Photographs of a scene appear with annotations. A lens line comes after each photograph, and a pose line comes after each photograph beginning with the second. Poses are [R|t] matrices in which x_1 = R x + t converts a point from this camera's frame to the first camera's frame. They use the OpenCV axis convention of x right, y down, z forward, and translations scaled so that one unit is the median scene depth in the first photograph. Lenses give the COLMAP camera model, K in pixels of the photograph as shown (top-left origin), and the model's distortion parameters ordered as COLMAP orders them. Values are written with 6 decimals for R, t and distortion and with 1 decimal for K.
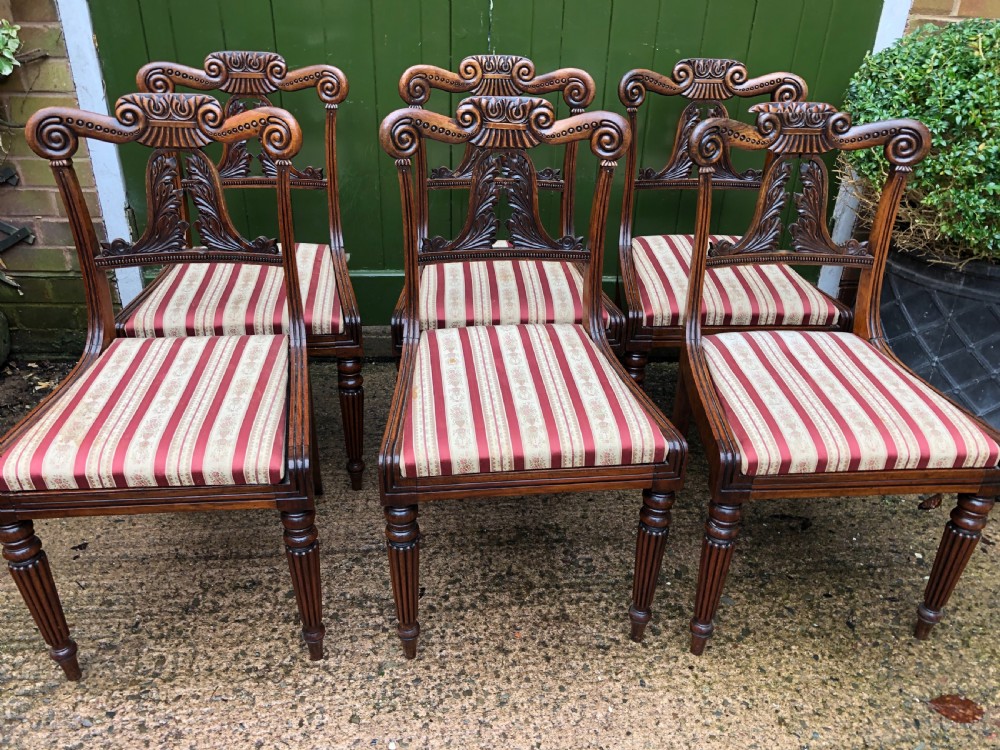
lens RADIAL K [[813.2, 0, 498.6], [0, 813.2, 374.3], [0, 0, 1]] dist [0.008939, 0.007983]
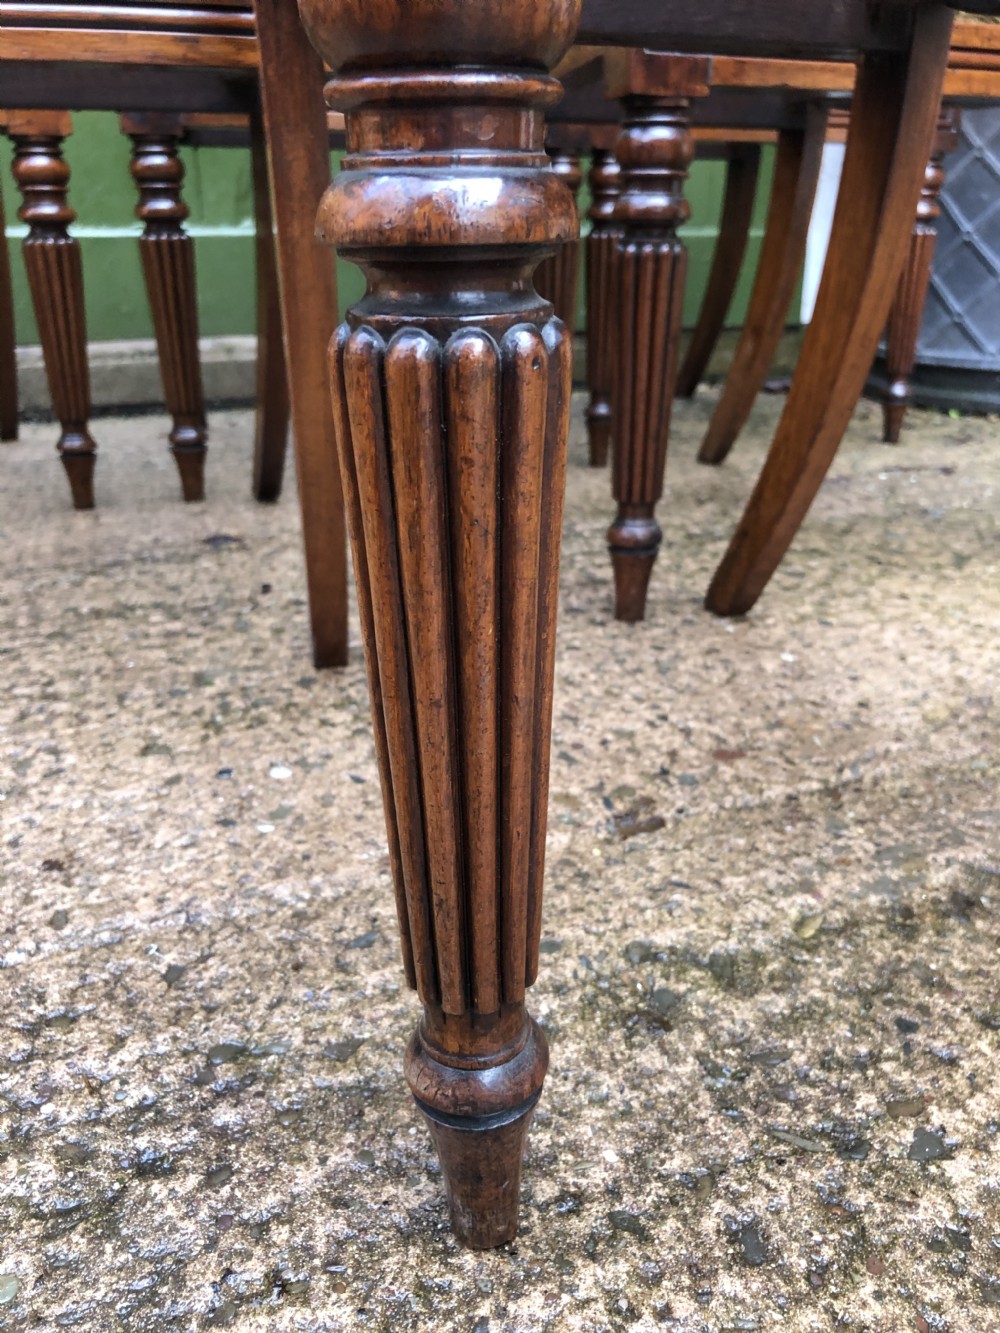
lens RADIAL K [[1084.0, 0, 486.6], [0, 1084.0, 714.7], [0, 0, 1]] dist [0.008939, 0.007983]
pose [[0.963085, -0.145450, 0.226522, -0.124125], [0.166866, 0.982862, -0.078351, 0.408658], [-0.211243, 0.113258, 0.970850, 0.446151]]
